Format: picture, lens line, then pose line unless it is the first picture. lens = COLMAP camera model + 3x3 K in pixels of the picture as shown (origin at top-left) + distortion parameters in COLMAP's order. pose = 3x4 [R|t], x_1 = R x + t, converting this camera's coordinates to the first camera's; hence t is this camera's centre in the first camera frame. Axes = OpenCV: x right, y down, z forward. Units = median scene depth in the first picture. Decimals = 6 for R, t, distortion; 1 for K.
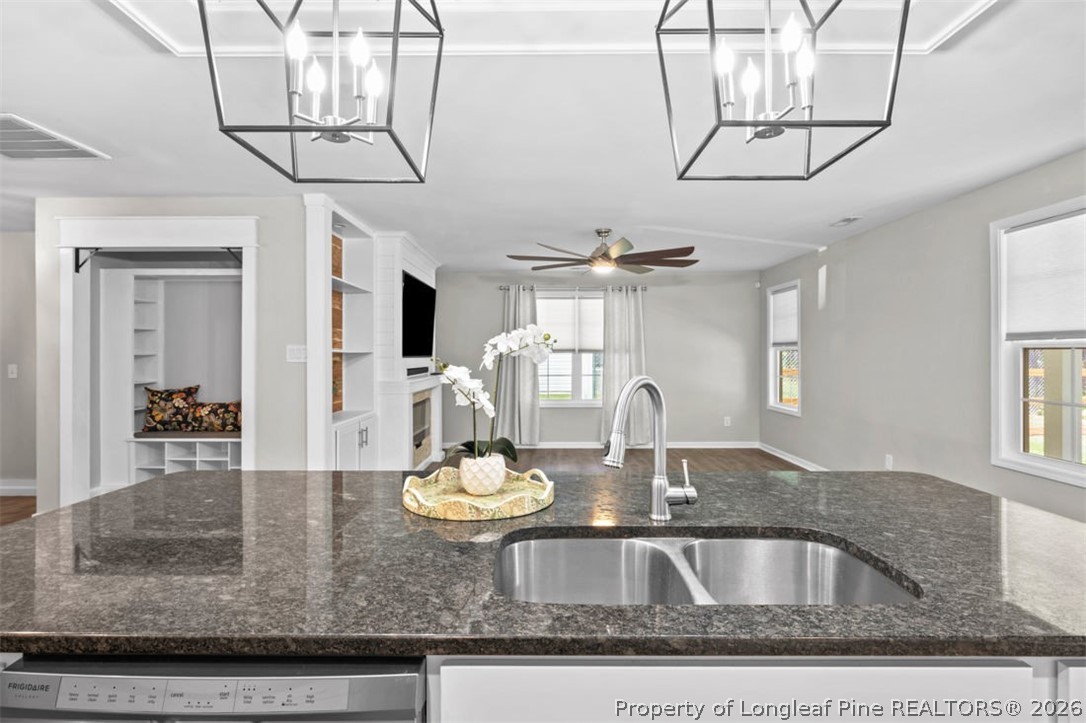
lens RADIAL K [[541.9, 0, 534.9], [0, 541.9, 349.0], [0, 0, 1]] dist [-0.004820, -0.000333]
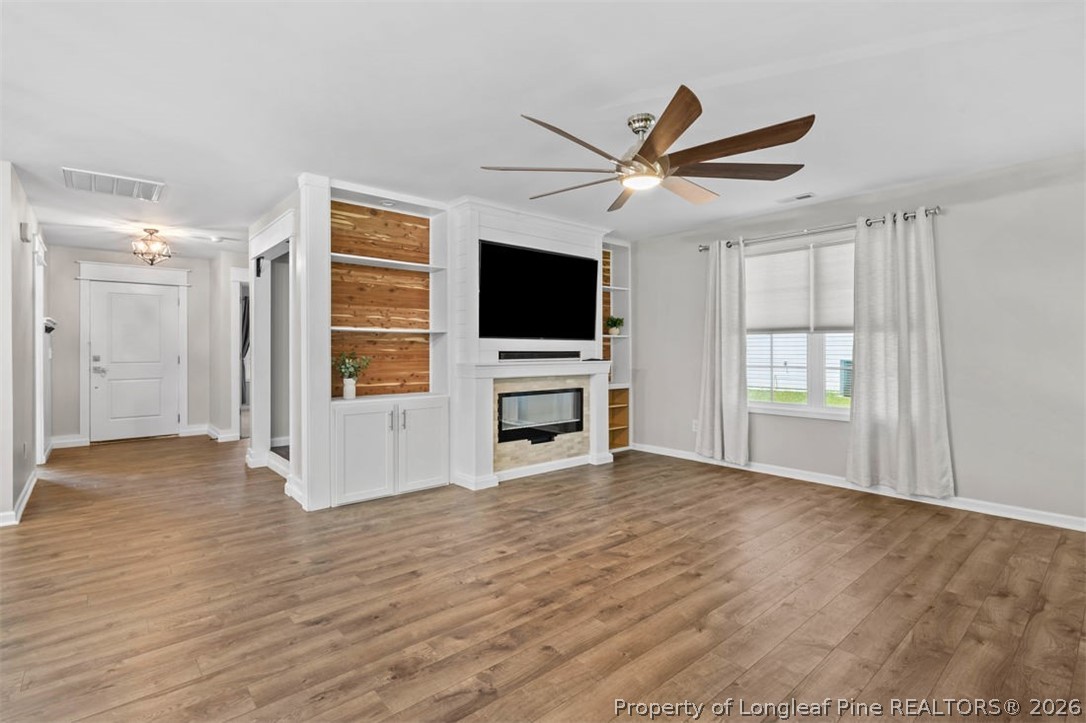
lens RADIAL K [[513.6, 0, 539.5], [0, 513.6, 347.3], [0, 0, 1]] dist [-0.011879, 0.005687]
pose [[0.662648, -0.001669, -0.748929, 0.462674], [0.006772, 0.999970, 0.003763, 0.029403], [0.748900, -0.007565, 0.662639, 0.519135]]
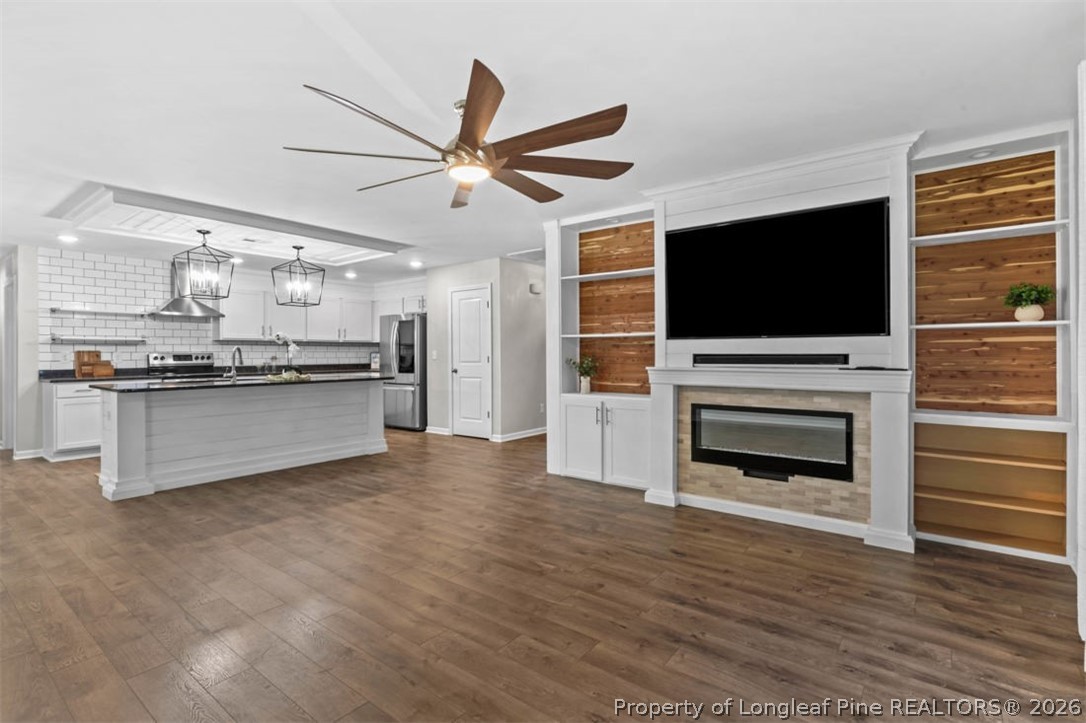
lens RADIAL K [[513.6, 0, 549.7], [0, 513.6, 352.7], [0, 0, 1]] dist [-0.011879, 0.005687]
pose [[-0.595811, 0.002587, -0.803120, 0.487140], [0.012219, 0.999908, -0.005843, 0.038760], [0.803032, -0.013294, -0.595788, 1.337663]]
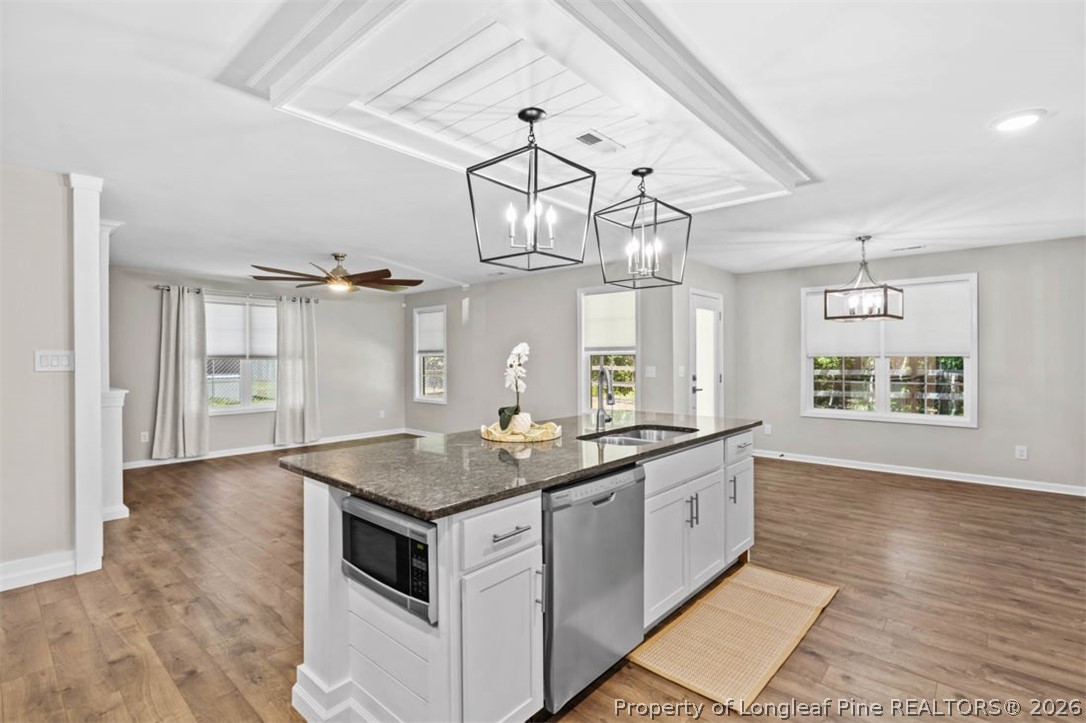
lens RADIAL K [[513.6, 0, 545.3], [0, 513.6, 354.0], [0, 0, 1]] dist [-0.011879, 0.005687]
pose [[0.652964, 0.004176, 0.757378, -0.412298], [-0.001696, 0.999990, -0.004052, 0.001348], [-0.757387, 0.001362, 0.652965, -0.060827]]
